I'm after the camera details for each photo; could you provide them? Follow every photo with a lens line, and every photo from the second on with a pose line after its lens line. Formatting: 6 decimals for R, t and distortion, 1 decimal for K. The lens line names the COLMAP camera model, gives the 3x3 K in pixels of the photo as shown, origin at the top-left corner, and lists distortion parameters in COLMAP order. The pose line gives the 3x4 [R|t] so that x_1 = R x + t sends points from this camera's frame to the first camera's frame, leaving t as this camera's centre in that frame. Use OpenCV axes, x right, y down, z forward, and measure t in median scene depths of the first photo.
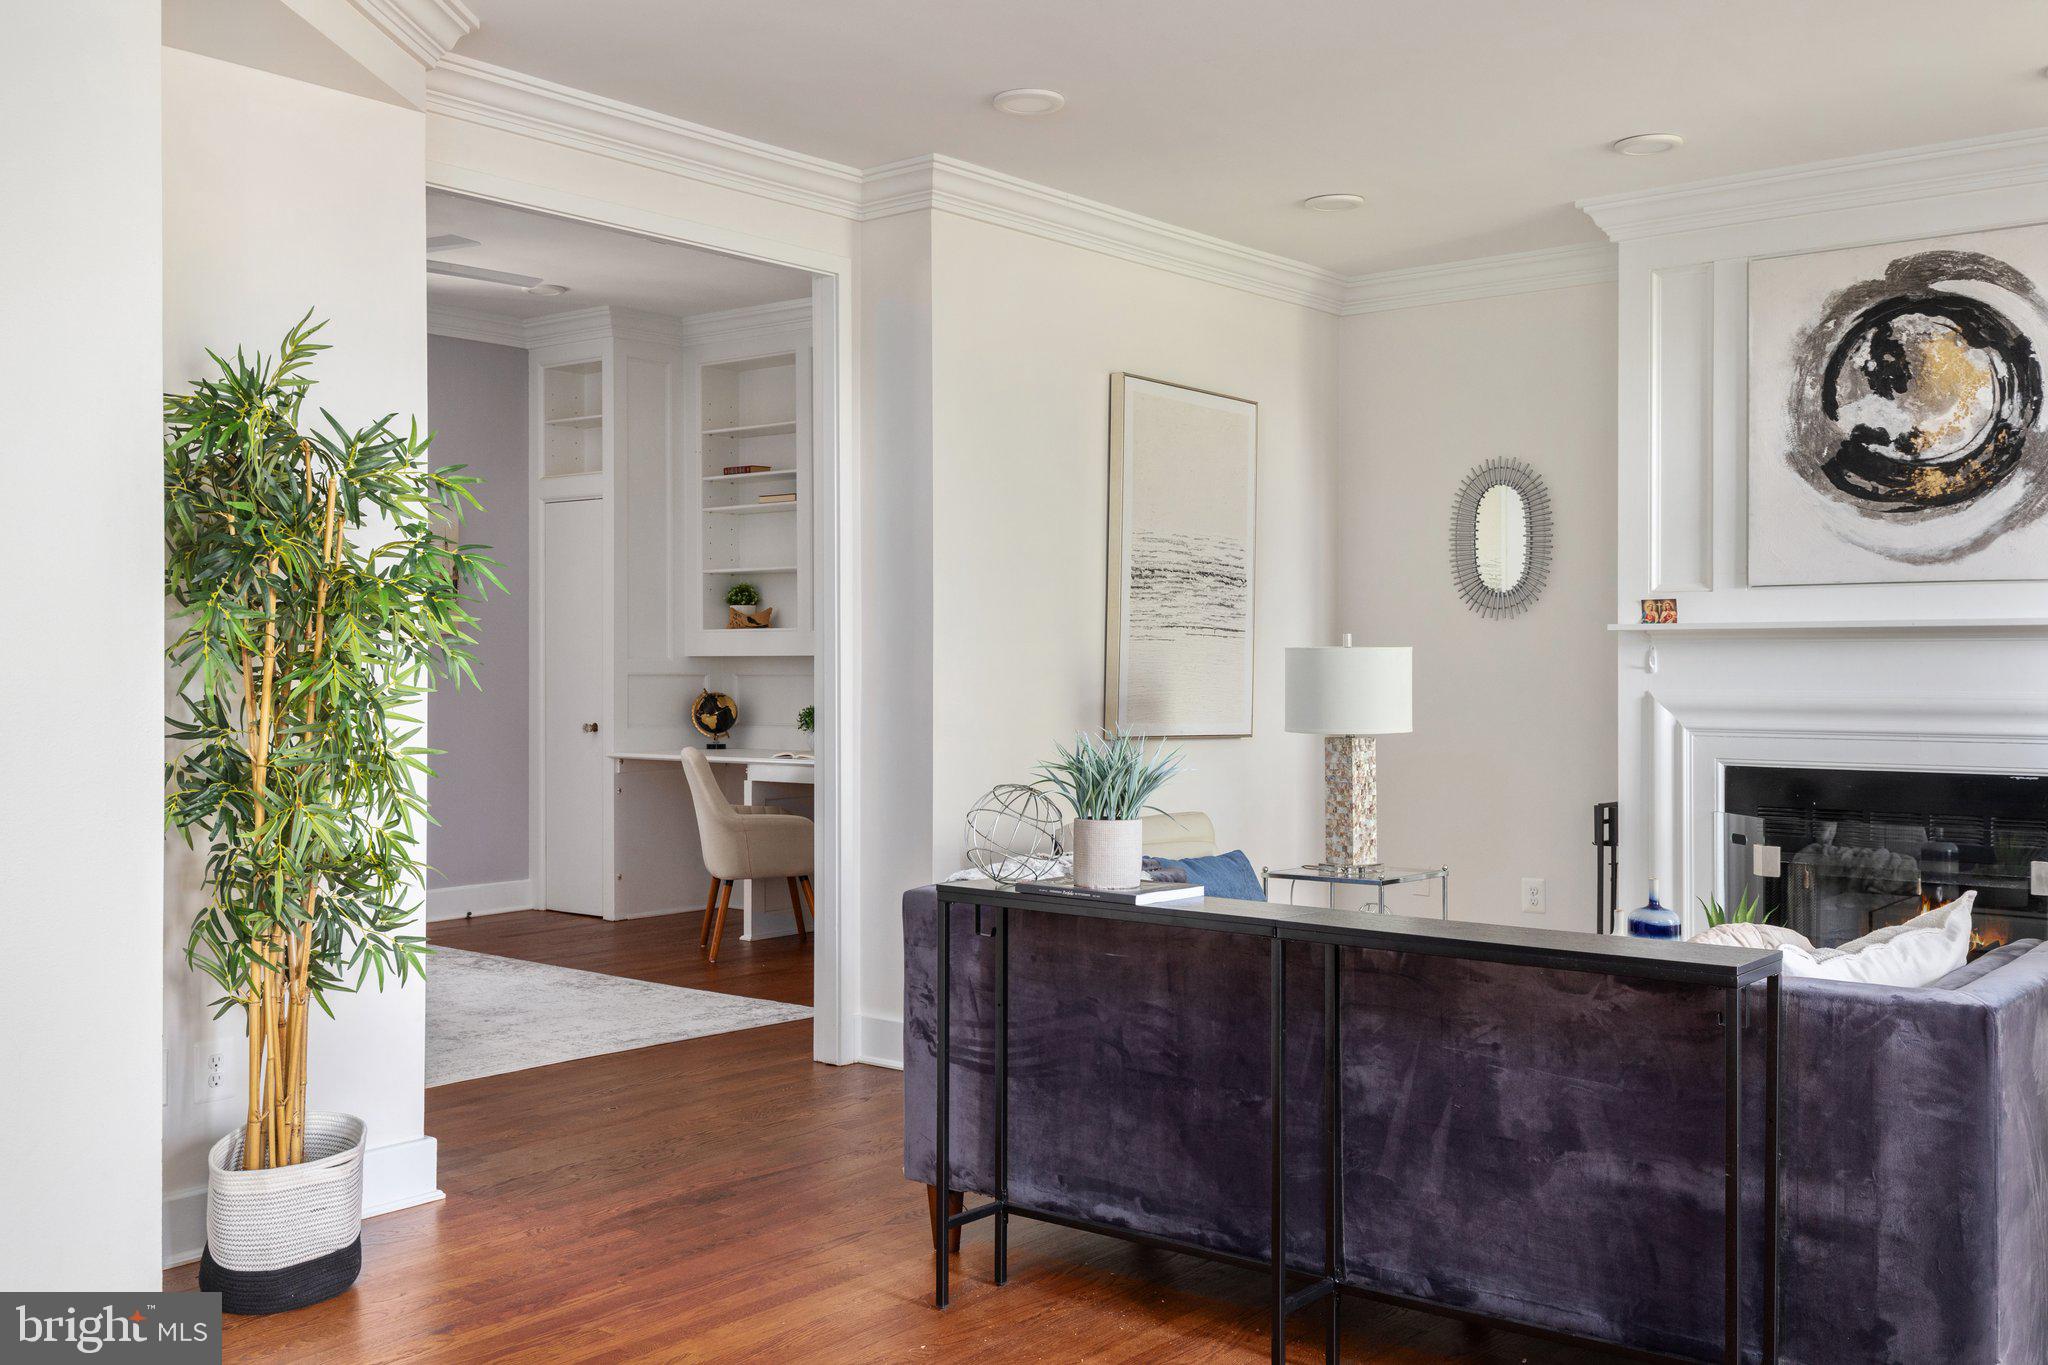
lens RADIAL K [[1946.4, 0, 1065.0], [0, 1946.4, 676.2], [0, 0, 1]] dist [0.041820, 0.000000]
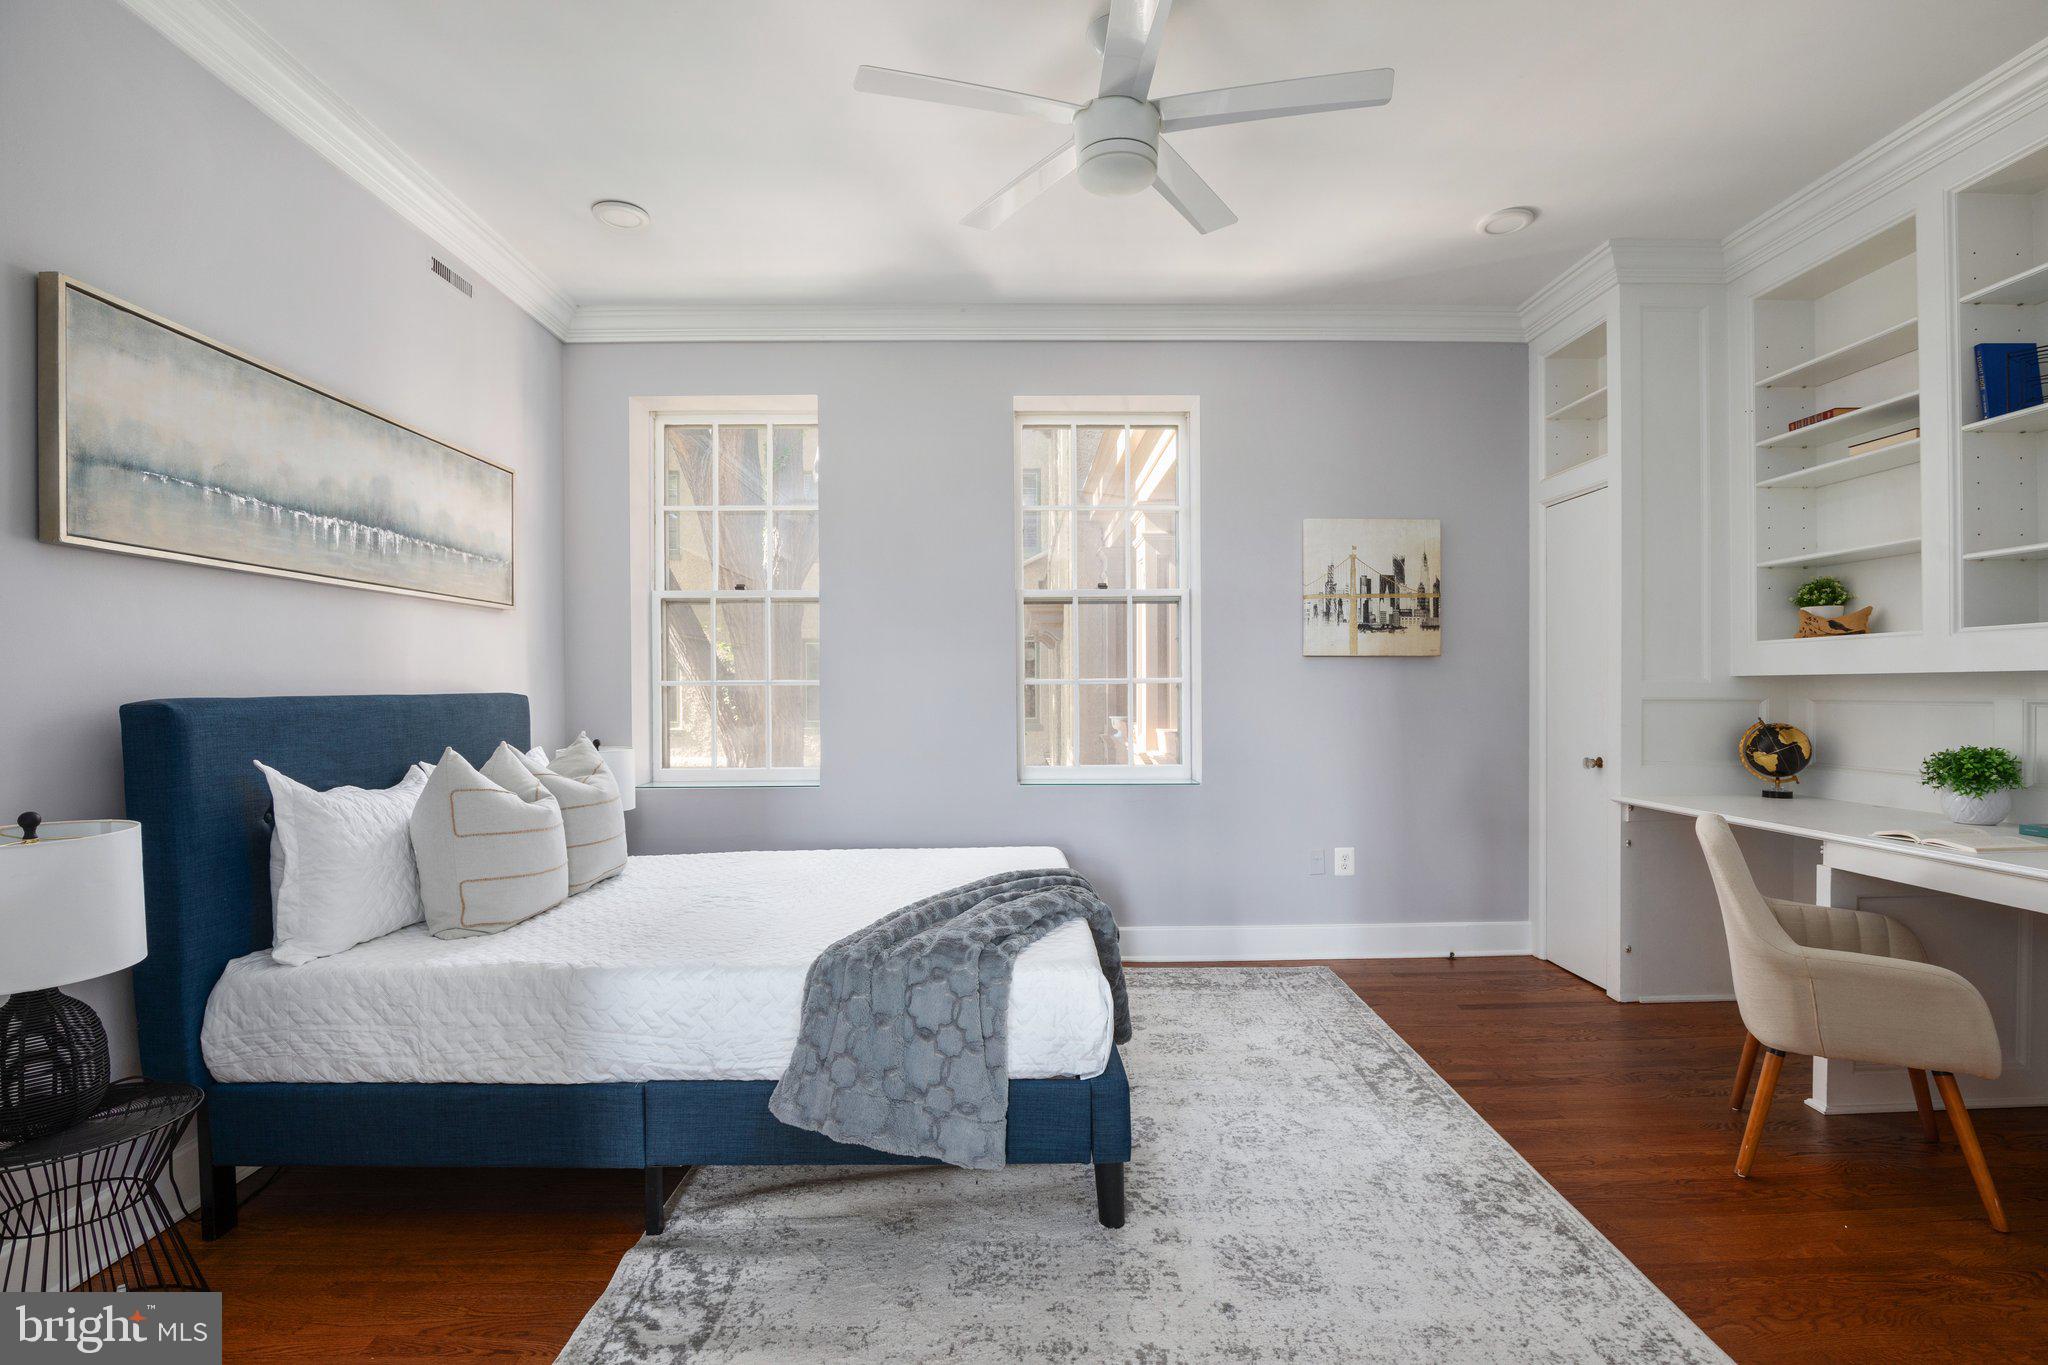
lens RADIAL K [[952.8, 0, 1020.9], [0, 952.8, 698.4], [0, 0, 1]] dist [-0.026051, -0.001695]
pose [[0.634360, 0.004095, -0.773027, -0.133687], [0.001088, 0.999980, 0.006191, -0.006180], [0.773037, -0.004768, 0.634343, 0.858415]]
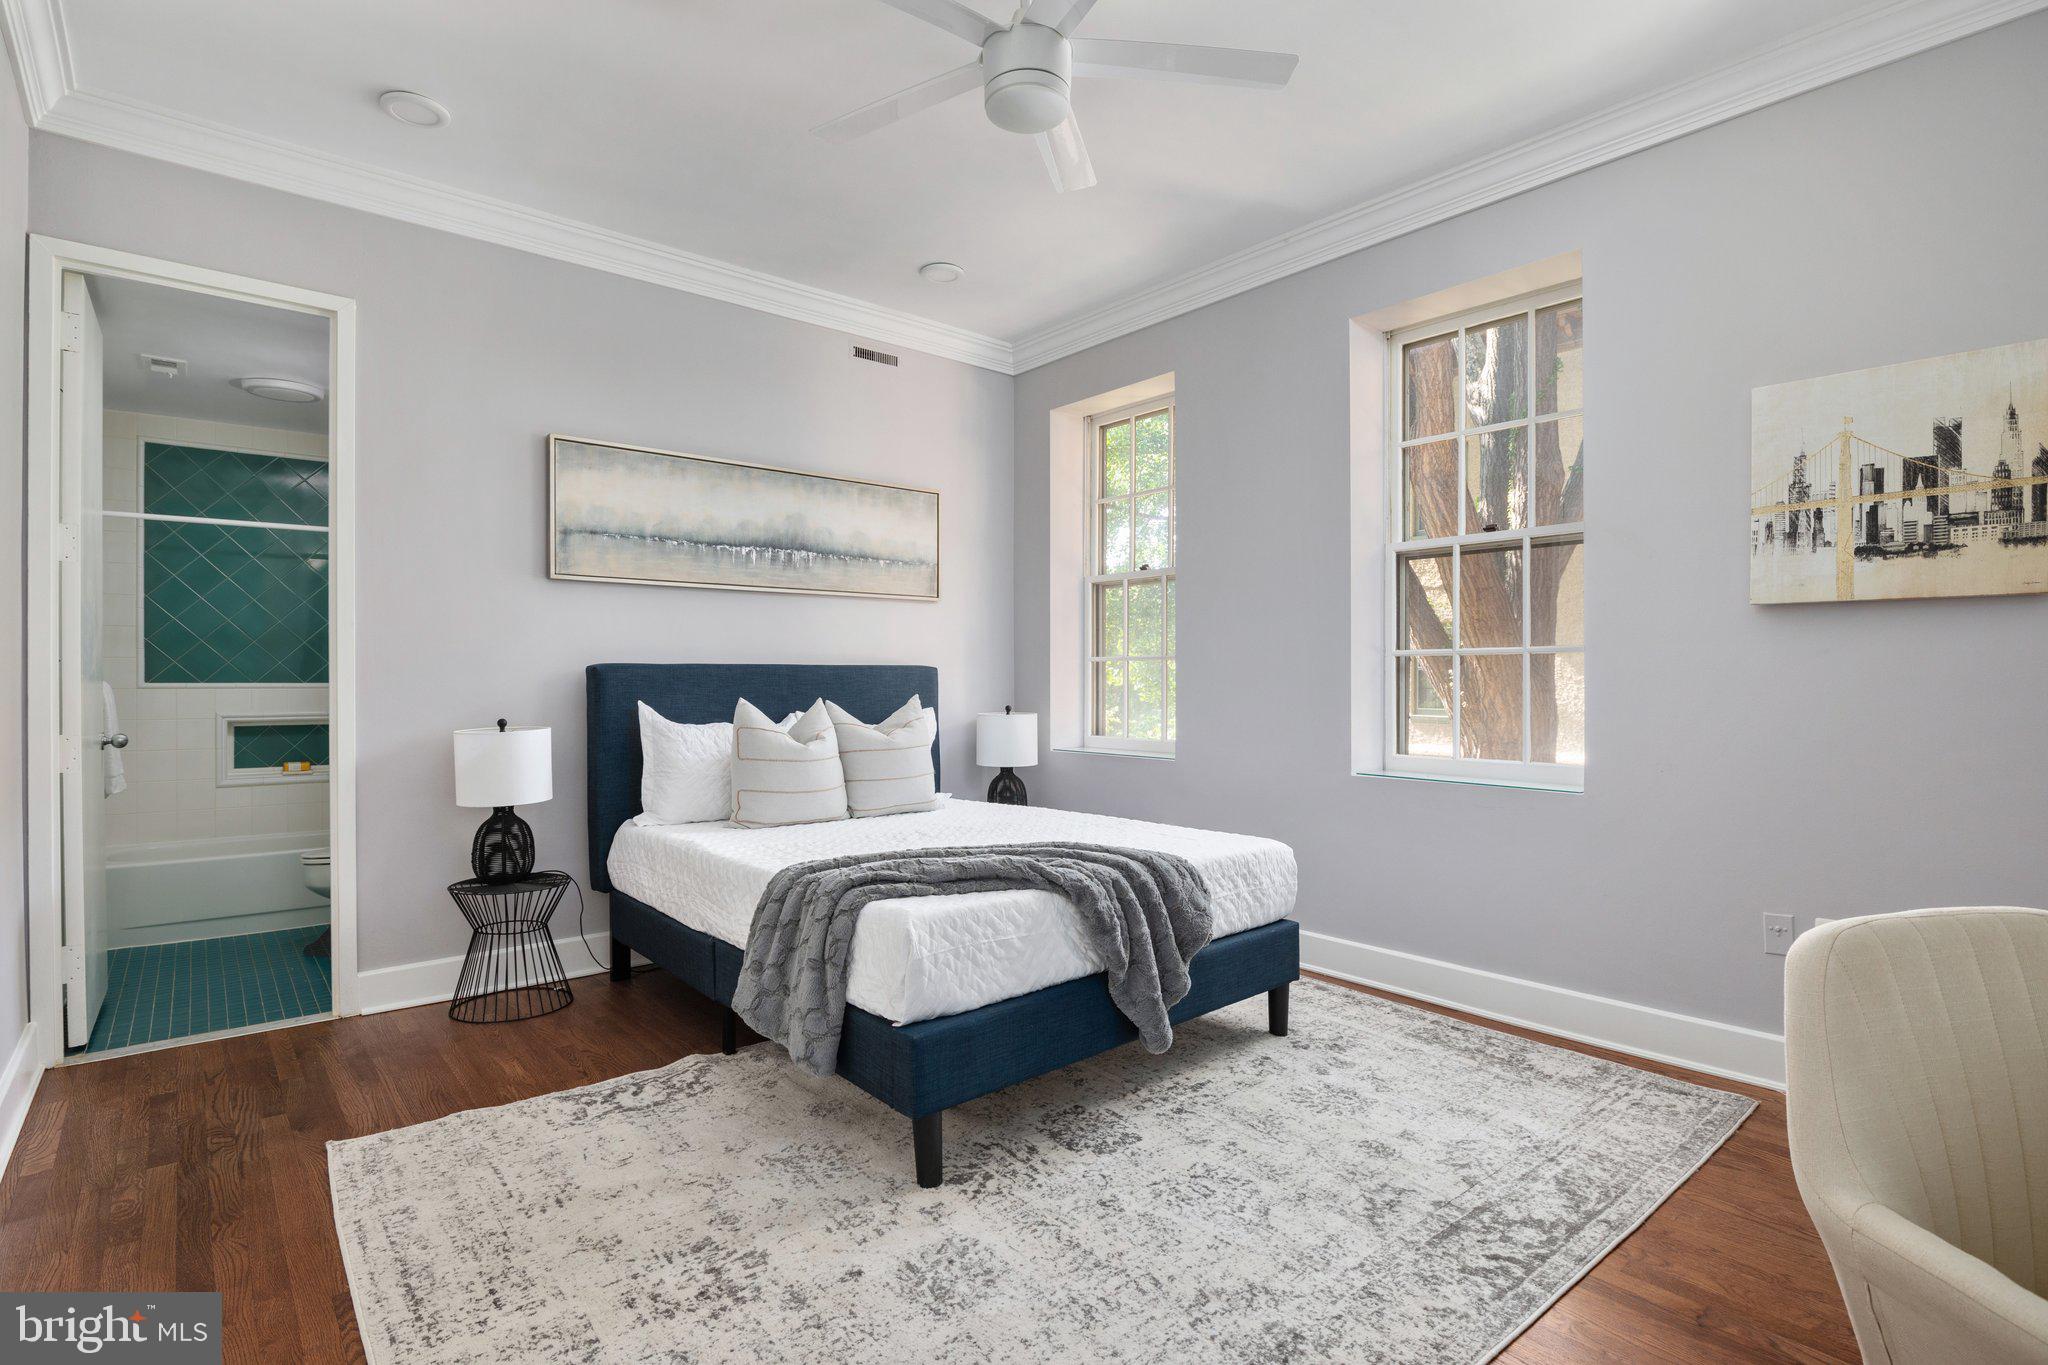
lens RADIAL K [[984.8, 0, 1021.7], [0, 984.8, 685.0], [0, 0, 1]] dist [-0.022449, -0.000394]
pose [[-0.190785, 0.004184, -0.981623, -0.031115], [-0.006941, 0.999960, 0.005611, 0.004262], [0.981607, 0.007884, -0.190748, 1.217045]]
